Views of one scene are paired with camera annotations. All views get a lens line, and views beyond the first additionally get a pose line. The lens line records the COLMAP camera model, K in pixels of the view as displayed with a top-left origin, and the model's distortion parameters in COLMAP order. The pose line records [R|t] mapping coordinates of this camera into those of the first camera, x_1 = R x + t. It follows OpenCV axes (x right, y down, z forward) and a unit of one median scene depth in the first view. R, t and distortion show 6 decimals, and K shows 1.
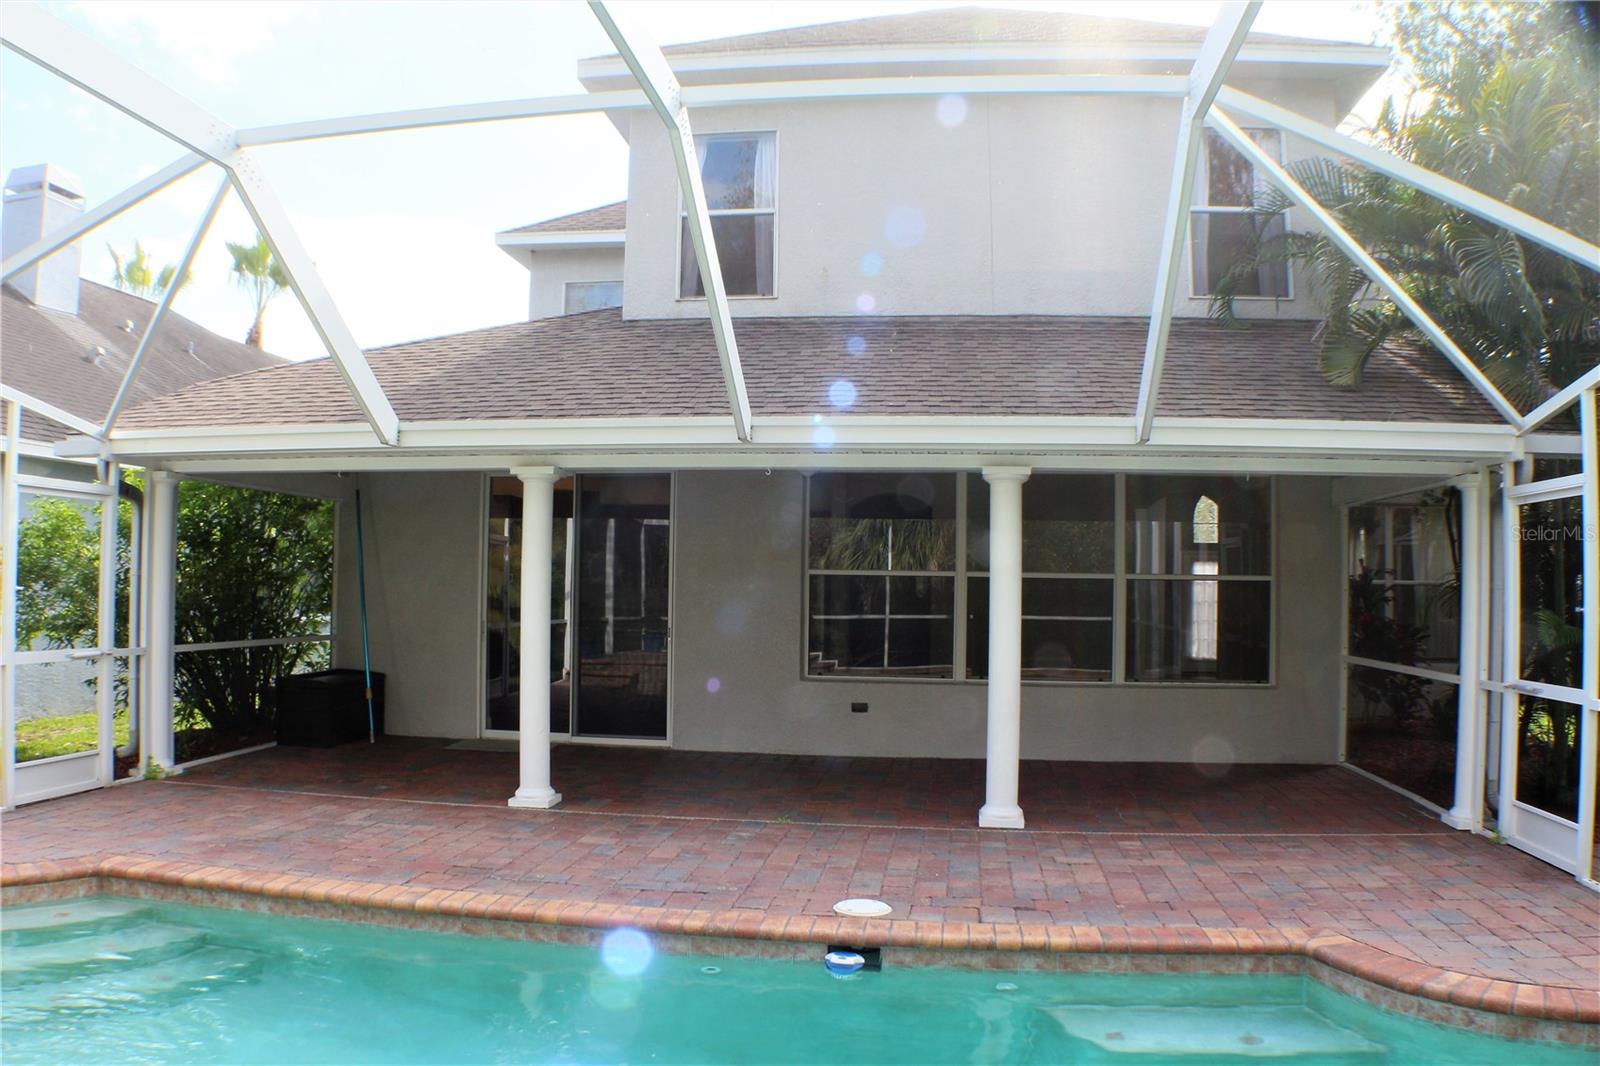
lens RADIAL K [[1195.4, 0, 789.5], [0, 1195.4, 542.0], [0, 0, 1]] dist [-0.216674, 0.073739]
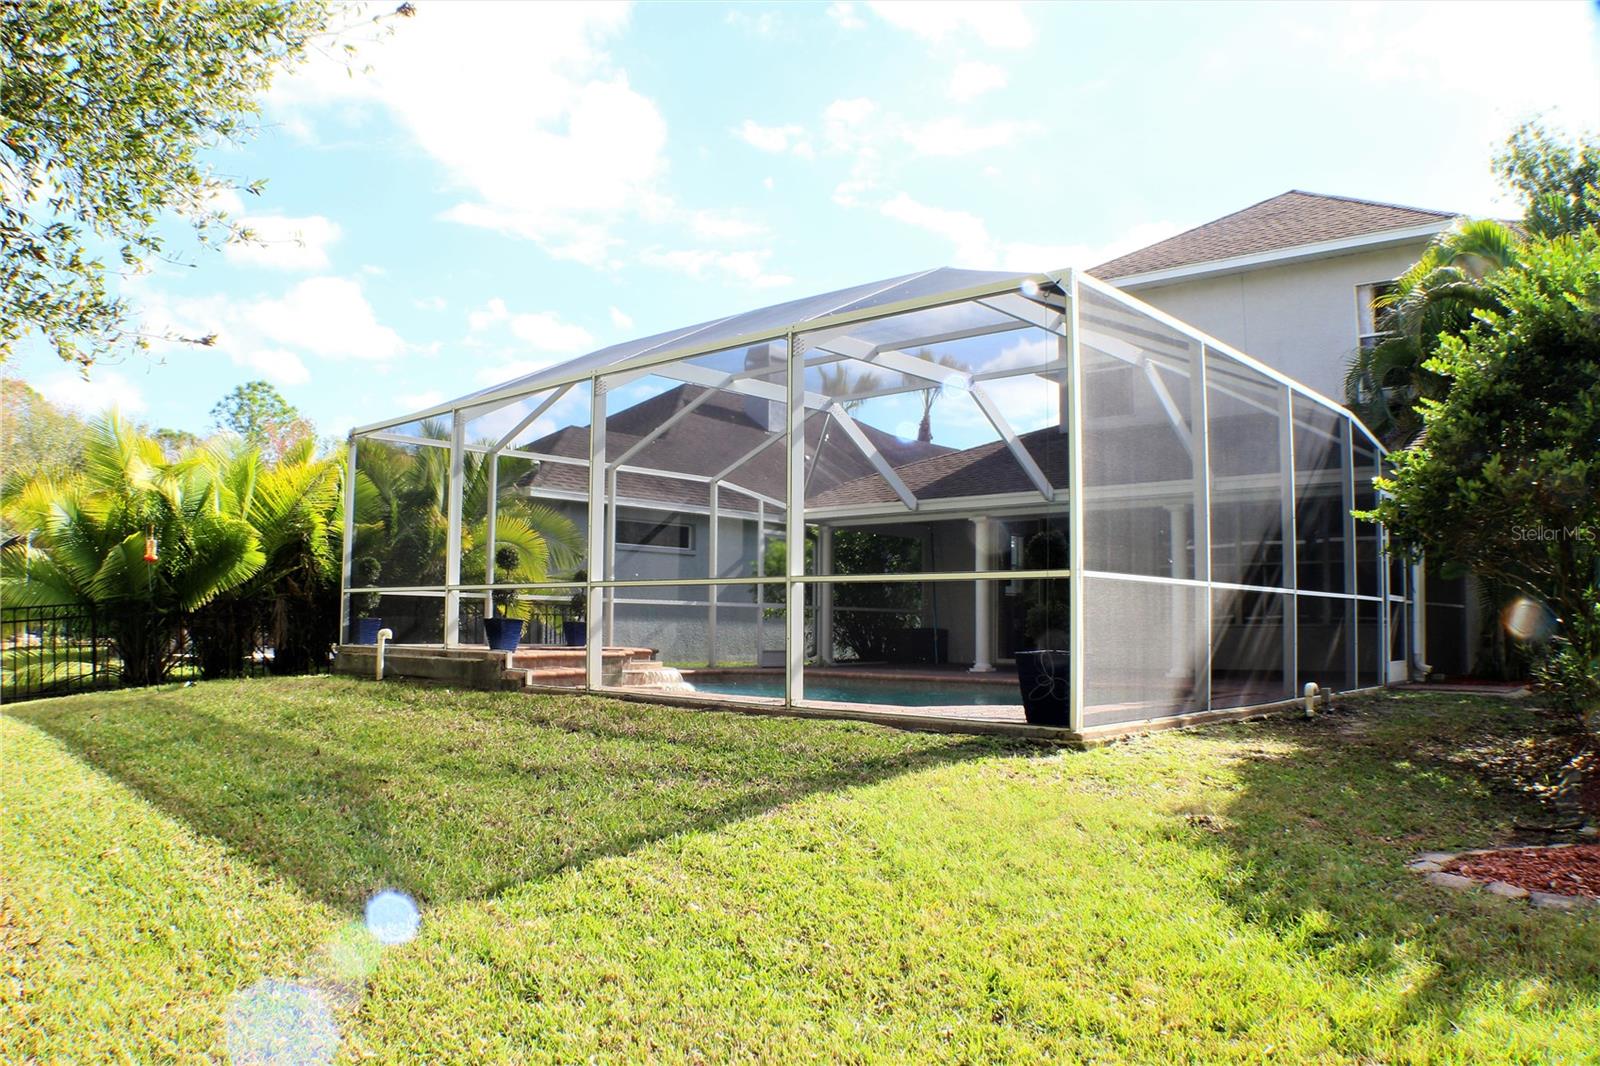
lens RADIAL K [[1195.4, 0, 789.5], [0, 1195.4, 542.0], [0, 0, 1]] dist [-0.216674, 0.073739]
pose [[0.829994, -0.041730, -0.556208, 0.770637], [0.011313, 0.998252, -0.058013, 0.115757], [0.557657, 0.041858, 0.829016, -1.102110]]
